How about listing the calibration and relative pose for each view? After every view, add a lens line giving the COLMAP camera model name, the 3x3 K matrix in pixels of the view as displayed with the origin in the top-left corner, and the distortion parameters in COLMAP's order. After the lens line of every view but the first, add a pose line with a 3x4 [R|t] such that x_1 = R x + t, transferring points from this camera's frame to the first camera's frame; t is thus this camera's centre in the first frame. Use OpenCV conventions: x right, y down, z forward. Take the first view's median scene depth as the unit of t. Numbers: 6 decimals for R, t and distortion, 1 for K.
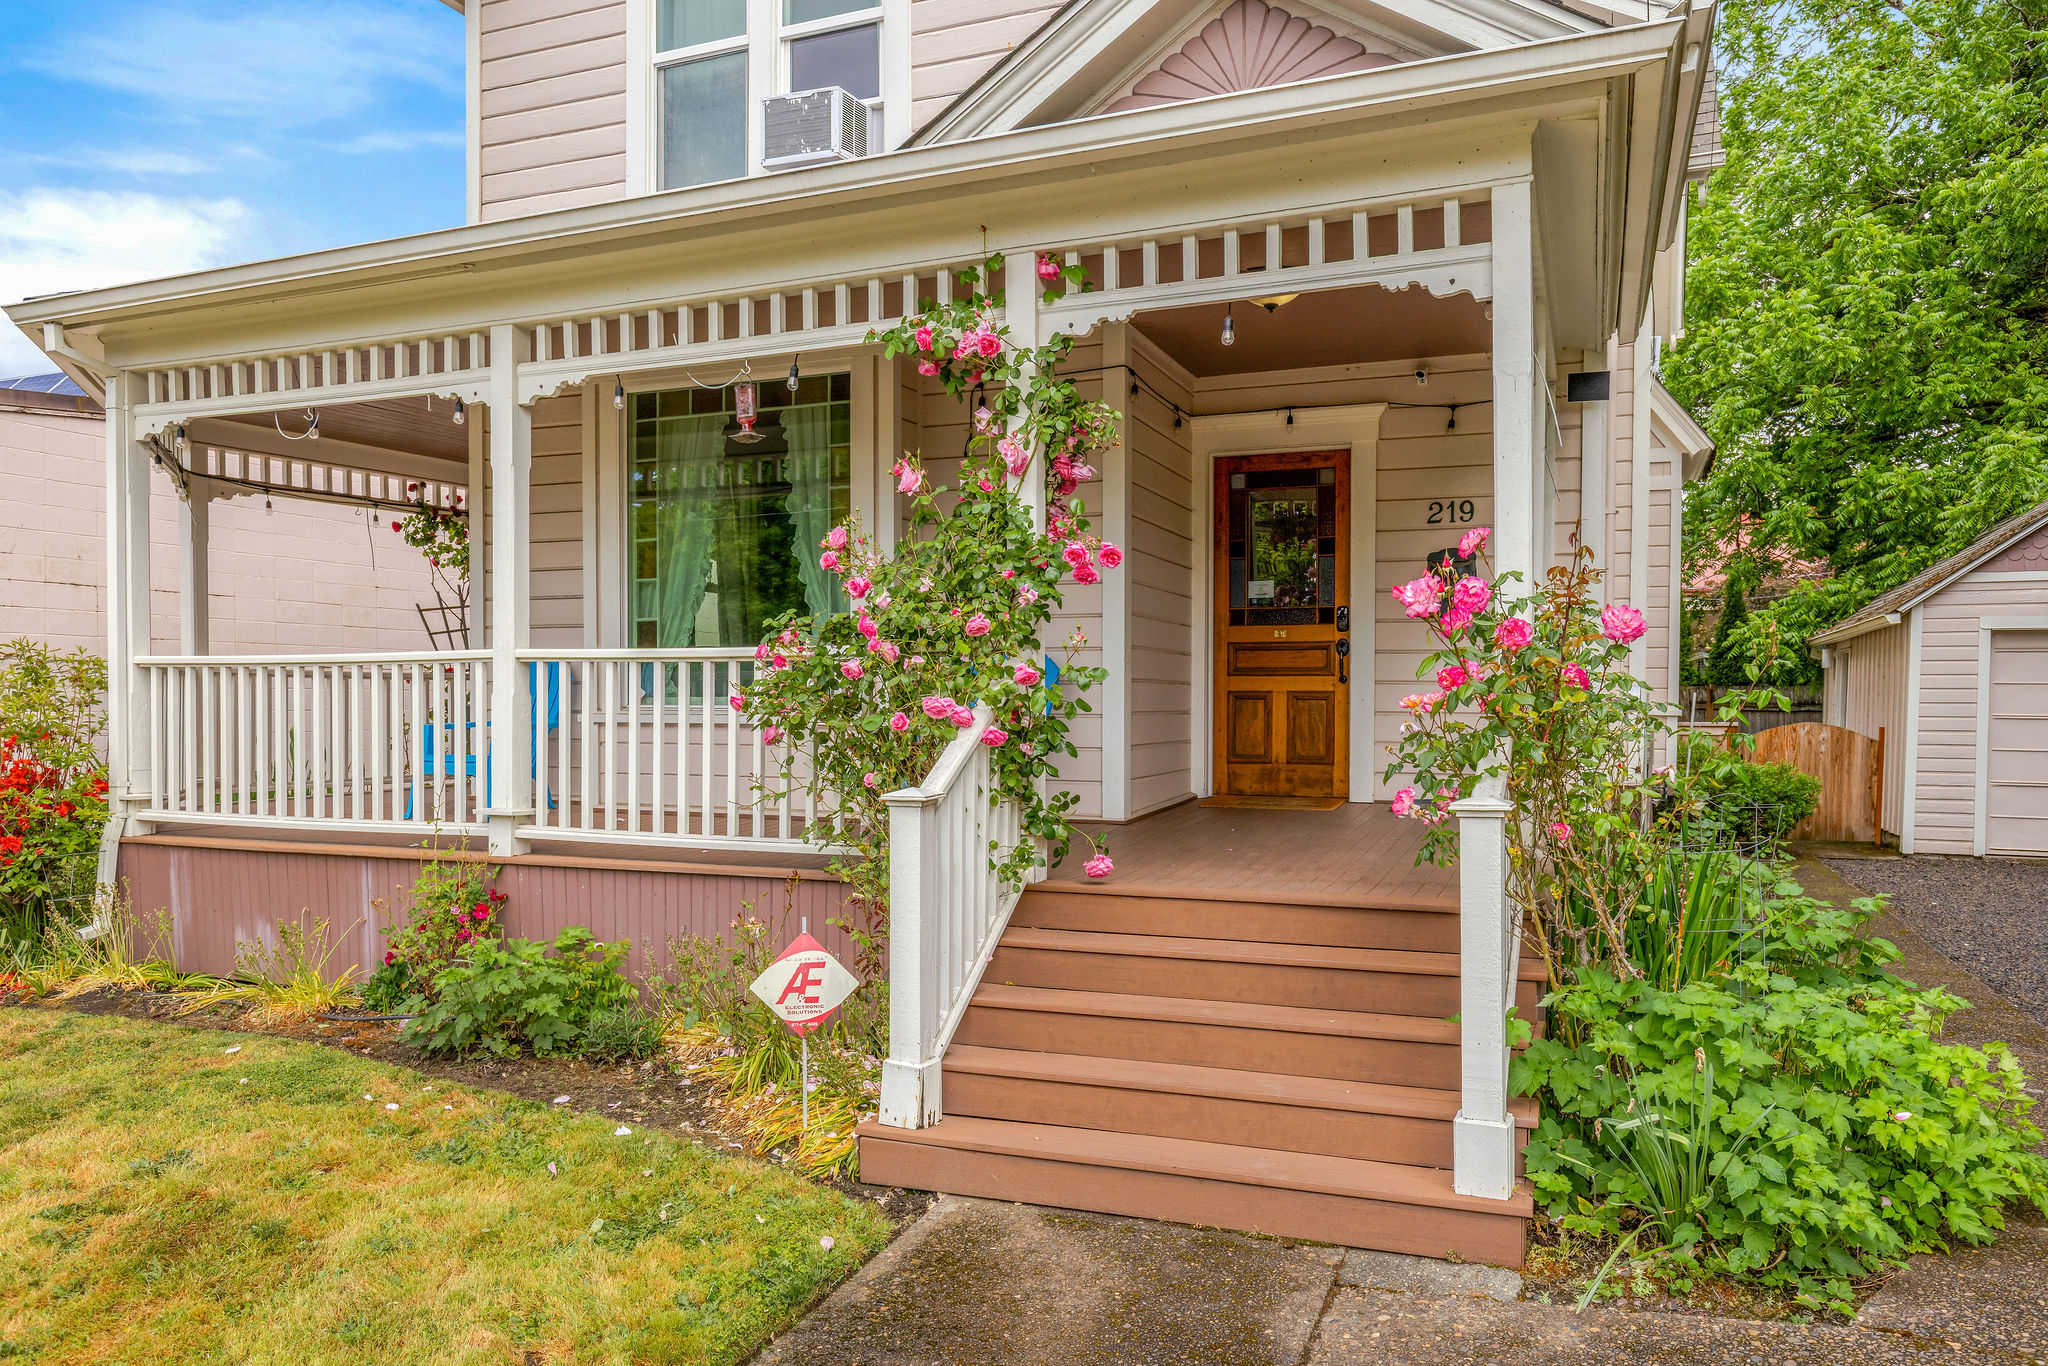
lens RADIAL K [[1399.0, 0, 1031.4], [0, 1399.0, 743.2], [0, 0, 1]] dist [-0.003980, 0.004462]
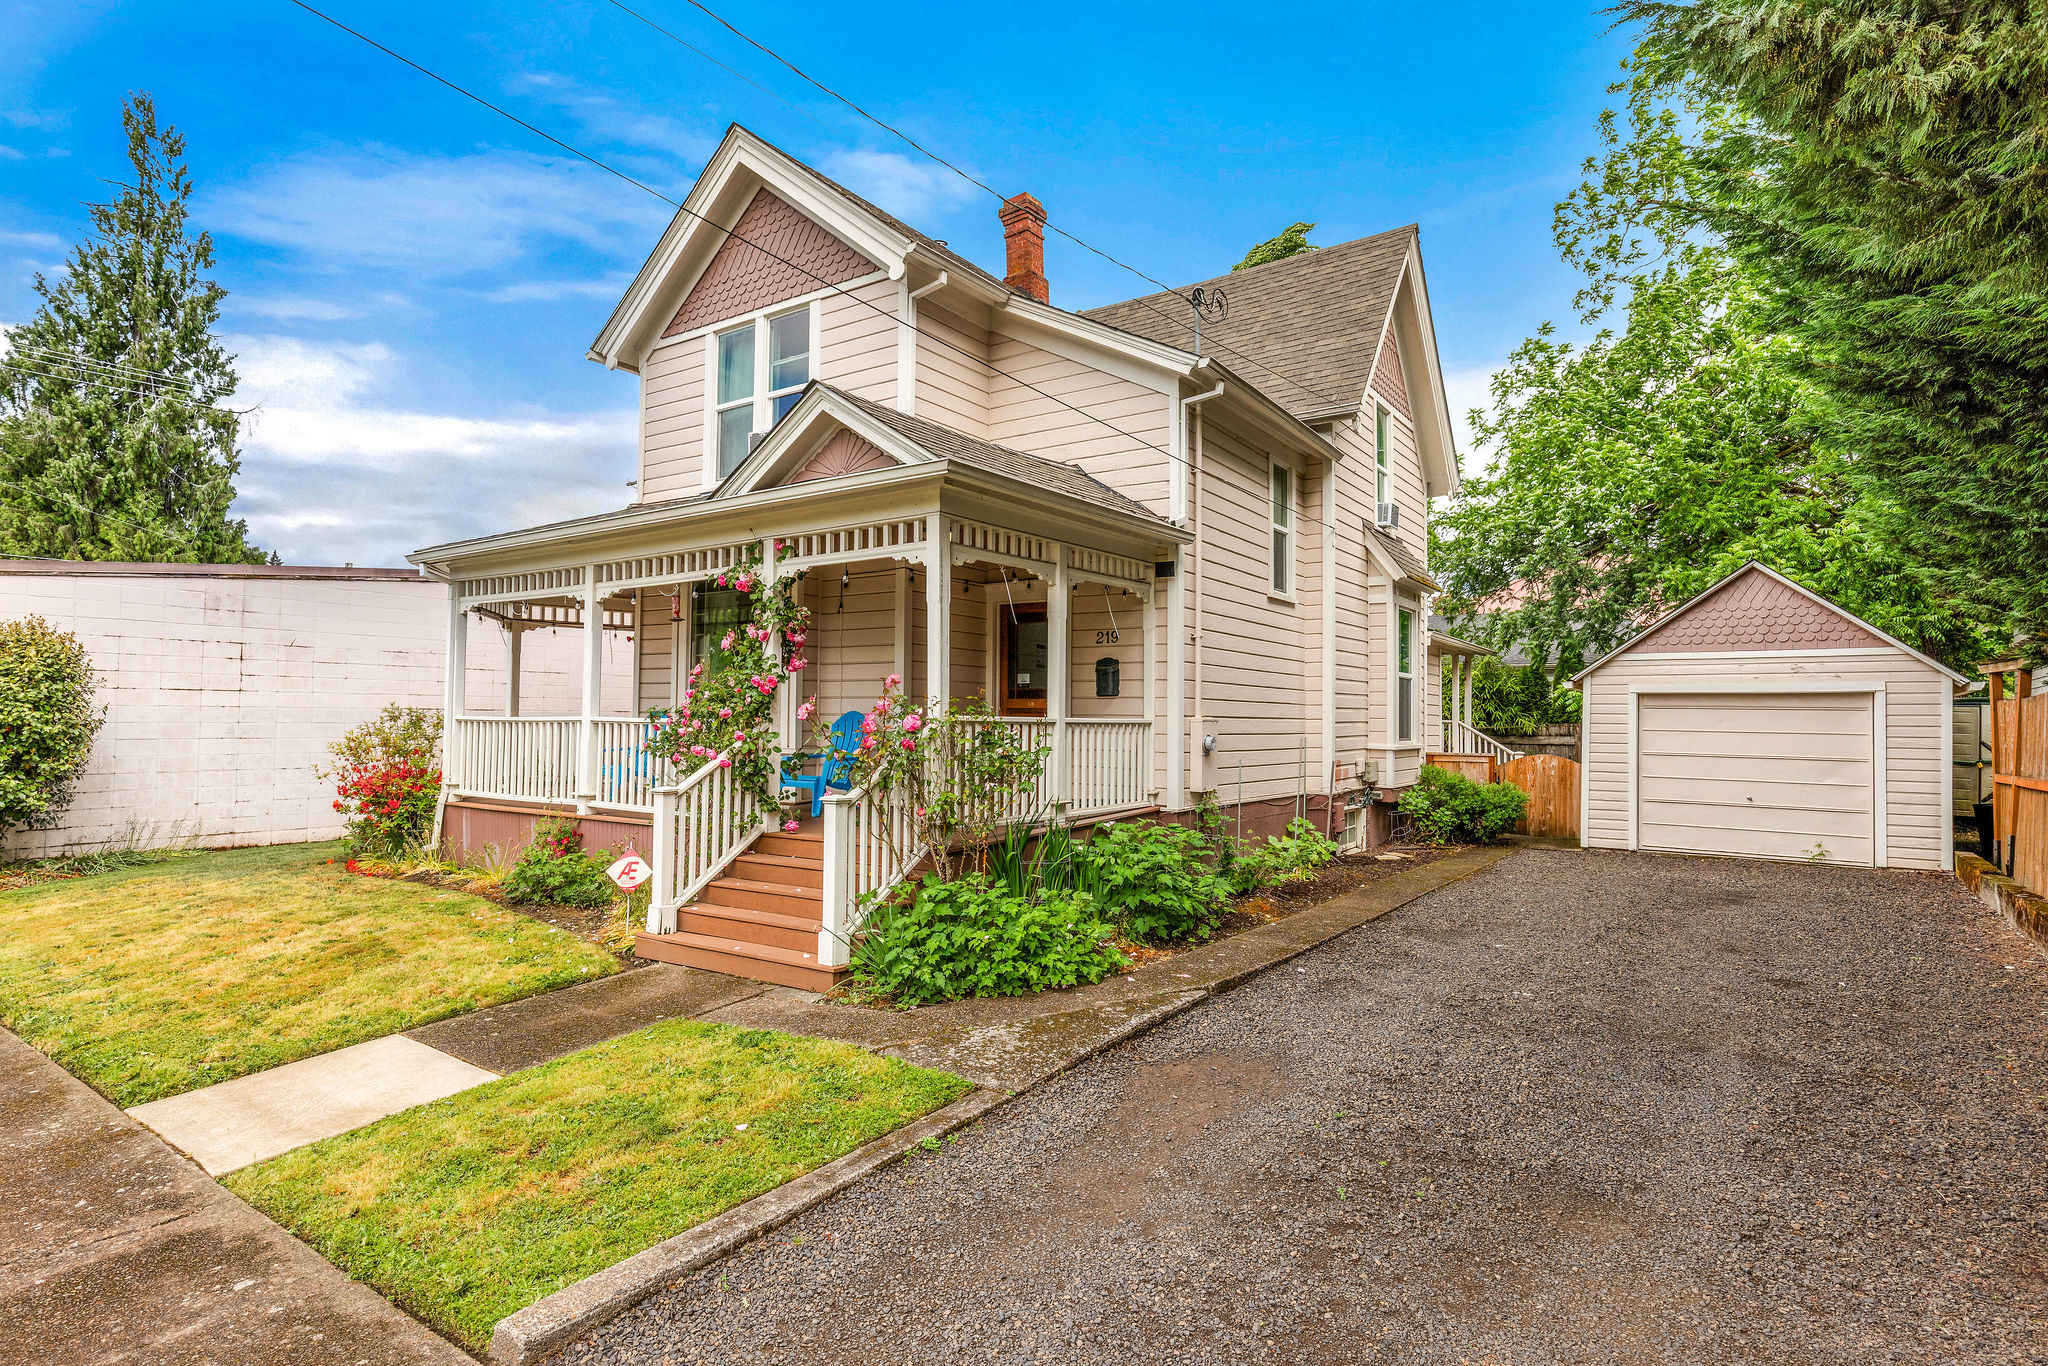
lens RADIAL K [[1056.8, 0, 1021.1], [0, 1056.8, 686.5], [0, 0, 1]] dist [0.001418, 0.000043]
pose [[0.974817, -0.000150, -0.223008, 0.476085], [-0.013908, 0.998012, -0.061468, -0.018022], [0.222573, 0.063022, 0.972877, -0.315535]]
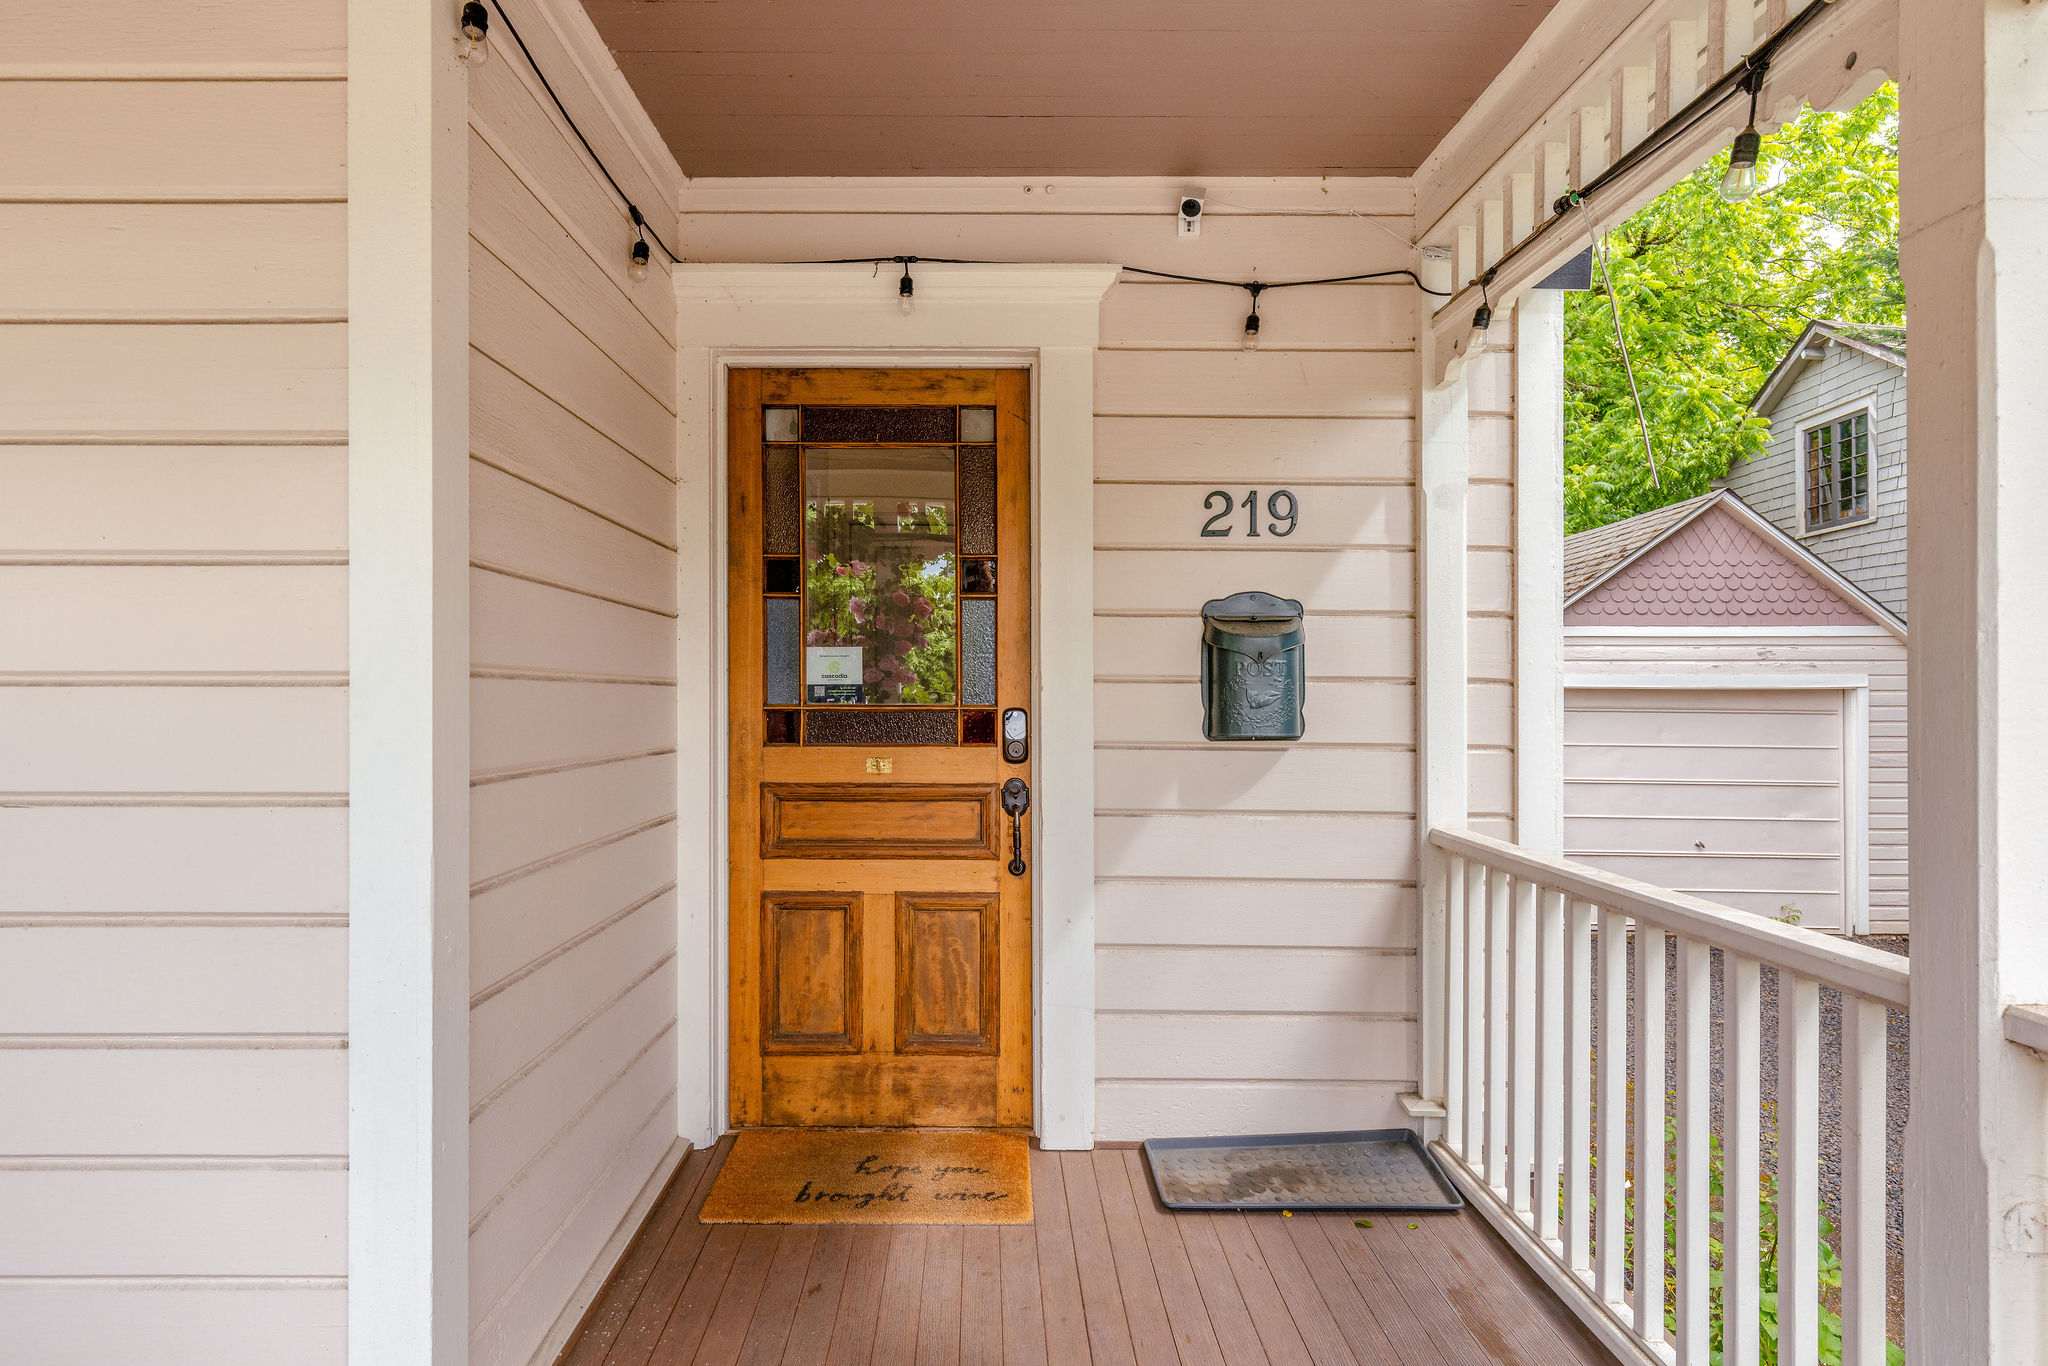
lens RADIAL K [[1173.6, 0, 981.7], [0, 1173.6, 700.7], [0, 0, 1]] dist [-0.000010, -0.000334]
pose [[0.930646, -0.002650, 0.365911, 0.071773], [0.011581, 0.999686, -0.022217, -0.092464], [-0.365737, 0.024914, 0.930385, 0.648333]]
